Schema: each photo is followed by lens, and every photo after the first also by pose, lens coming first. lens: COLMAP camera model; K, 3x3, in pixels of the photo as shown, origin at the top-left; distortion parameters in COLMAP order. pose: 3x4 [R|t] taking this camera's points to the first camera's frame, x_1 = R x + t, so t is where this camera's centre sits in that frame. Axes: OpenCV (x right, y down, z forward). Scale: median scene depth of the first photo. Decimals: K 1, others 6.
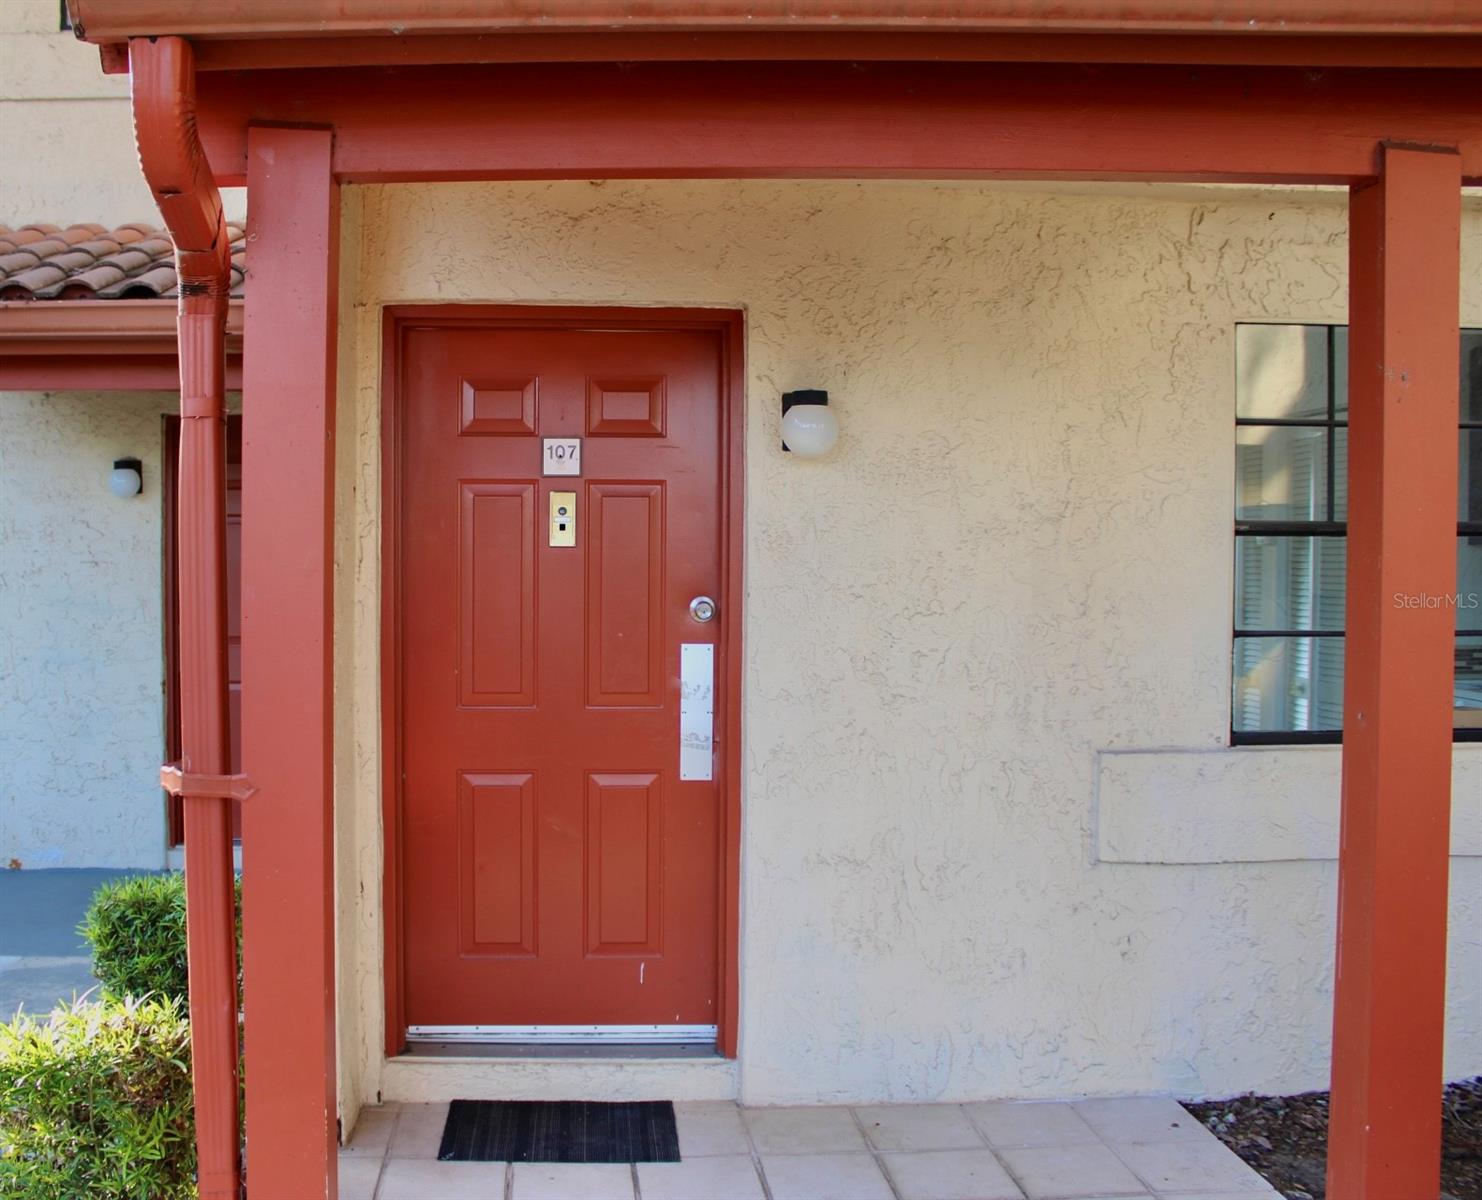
lens RADIAL K [[1524.2, 0, 683.9], [0, 1524.2, 600.8], [0, 0, 1]] dist [-0.111529, 0.000000]
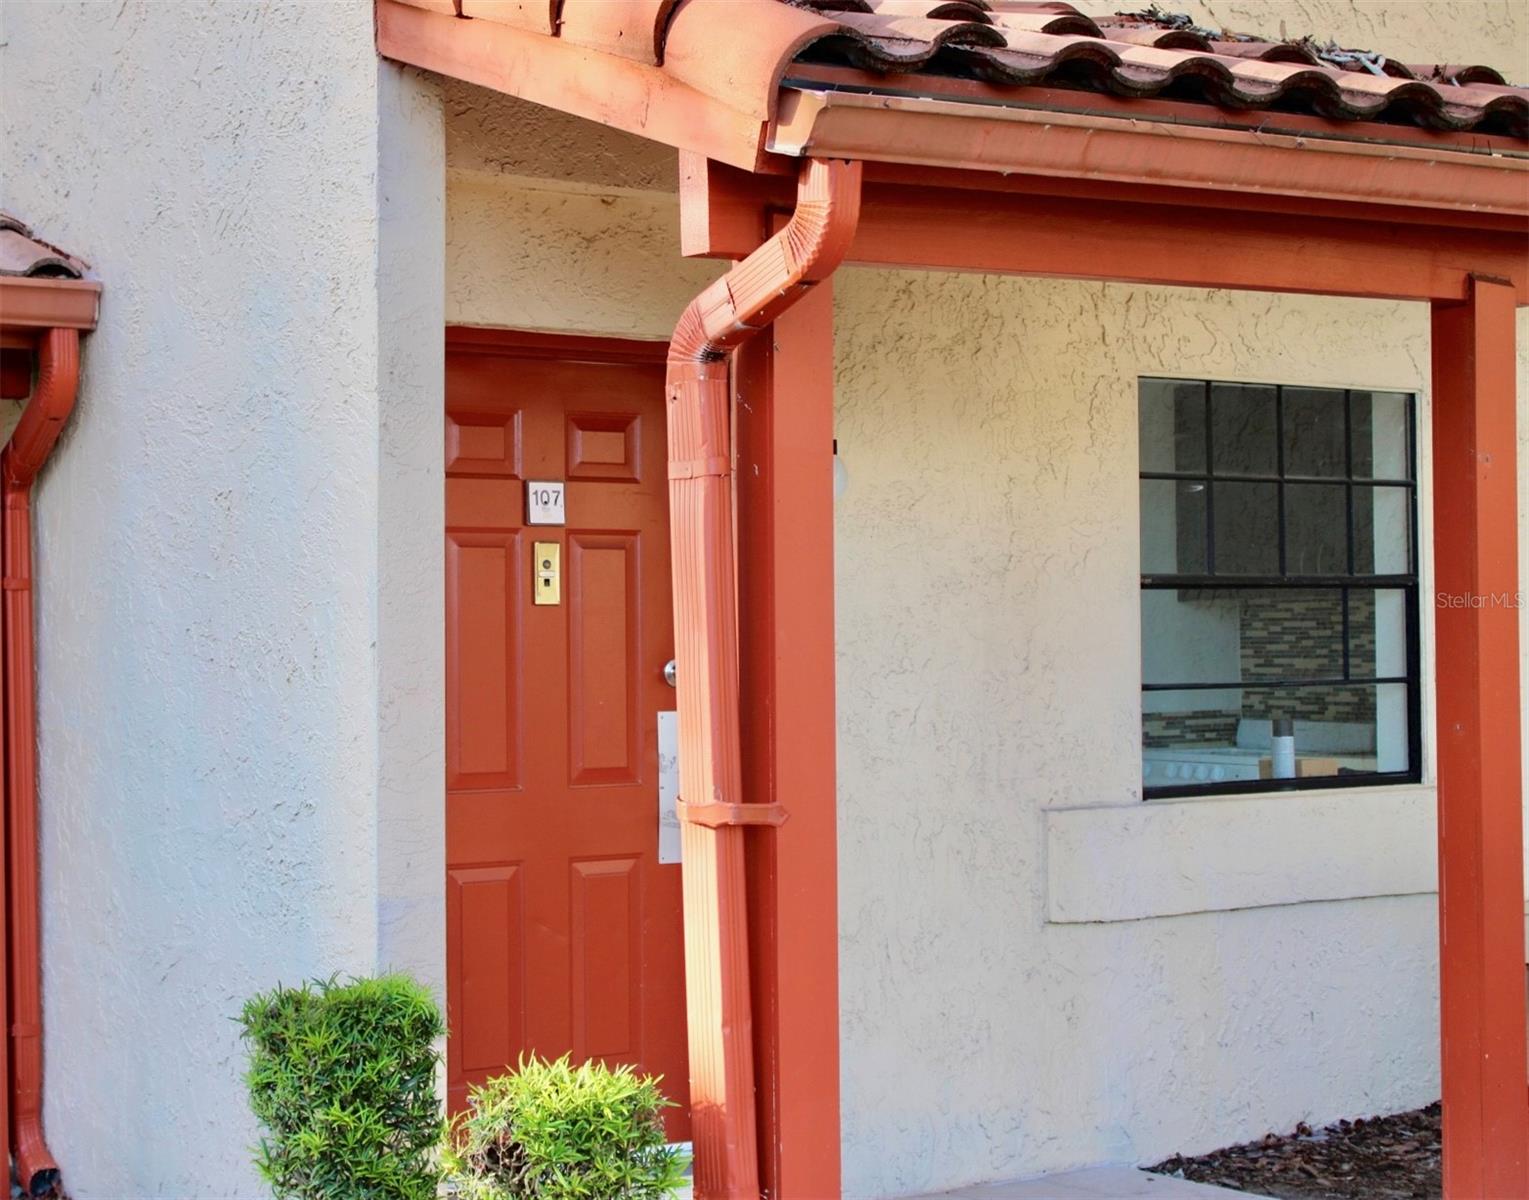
lens RADIAL K [[2952.8, 0, 762.1], [0, 2952.8, 593.9], [0, 0, 1]] dist [-0.024074, 0.000000]
pose [[0.830222, -0.003820, 0.557420, -0.944601], [0.032737, 0.998585, -0.041915, 0.034490], [-0.556471, 0.053046, 0.829172, -0.493411]]
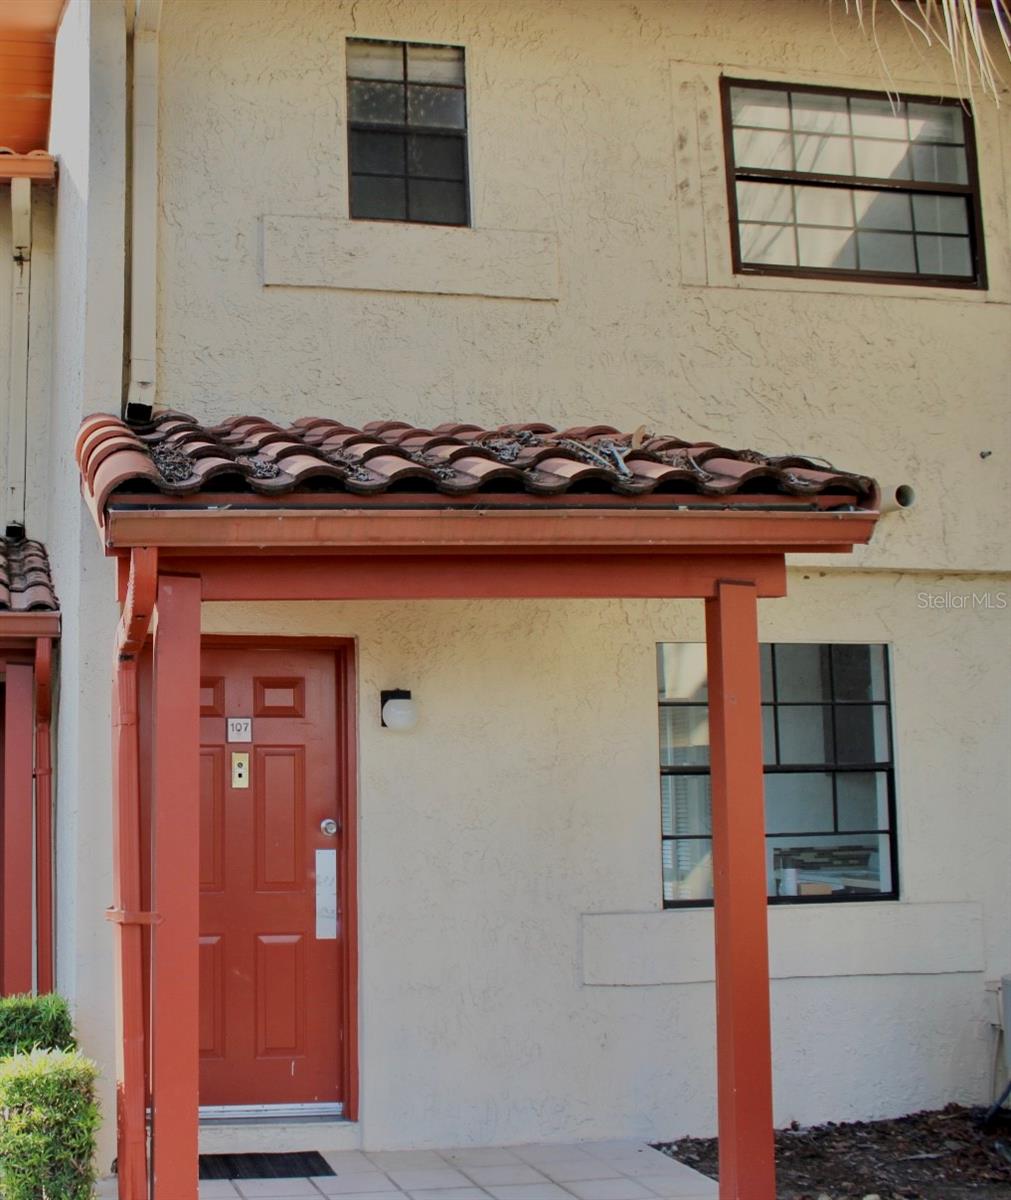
lens RADIAL K [[1683.3, 0, 286.2], [0, 1683.3, 559.4], [0, 0, 1]] dist [-0.110904, 0.000000]
pose [[0.993261, 0.006619, 0.115711, -0.237366], [0.012411, 0.986552, -0.162977, 0.014792], [-0.115233, 0.163314, 0.979821, -0.738991]]
